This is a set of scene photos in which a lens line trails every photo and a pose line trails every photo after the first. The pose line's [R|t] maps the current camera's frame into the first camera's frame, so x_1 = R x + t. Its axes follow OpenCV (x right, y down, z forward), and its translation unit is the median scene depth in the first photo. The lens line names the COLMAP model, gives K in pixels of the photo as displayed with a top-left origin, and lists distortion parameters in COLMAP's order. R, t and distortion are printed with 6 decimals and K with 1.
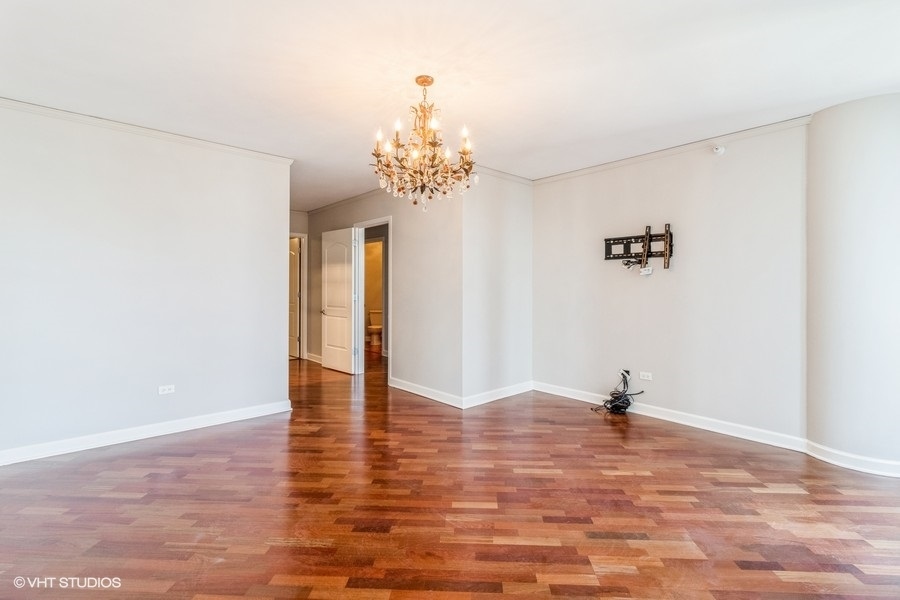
lens RADIAL K [[406.3, 0, 451.9], [0, 406.3, 285.2], [0, 0, 1]] dist [-0.000227, -0.000034]
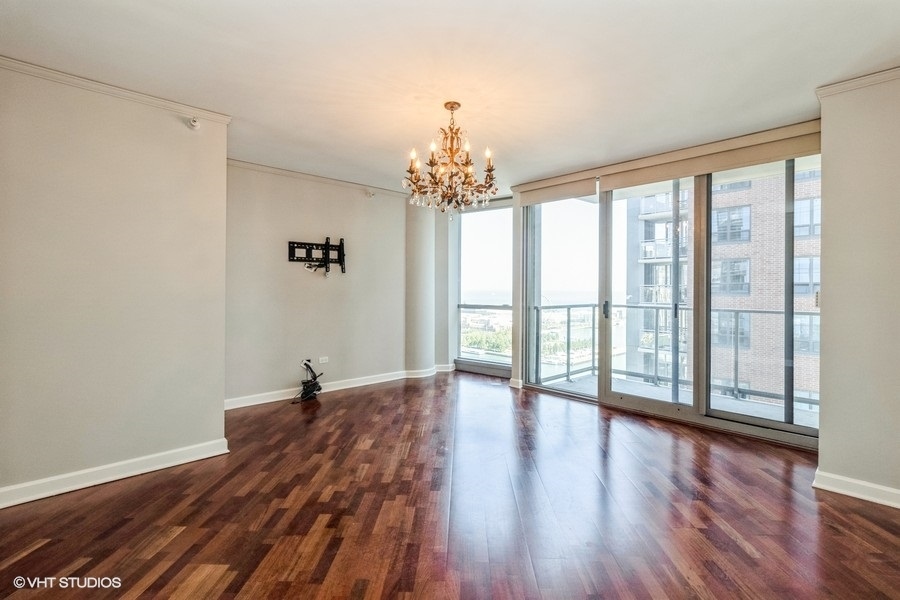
lens RADIAL K [[418.5, 0, 448.1], [0, 418.5, 284.5], [0, 0, 1]] dist [0.000399, 0.000029]
pose [[-0.011279, 0.004226, 0.999927, -0.769926], [-0.007205, 0.999965, -0.004308, -0.000036], [-0.999910, -0.007253, -0.011248, 0.636961]]
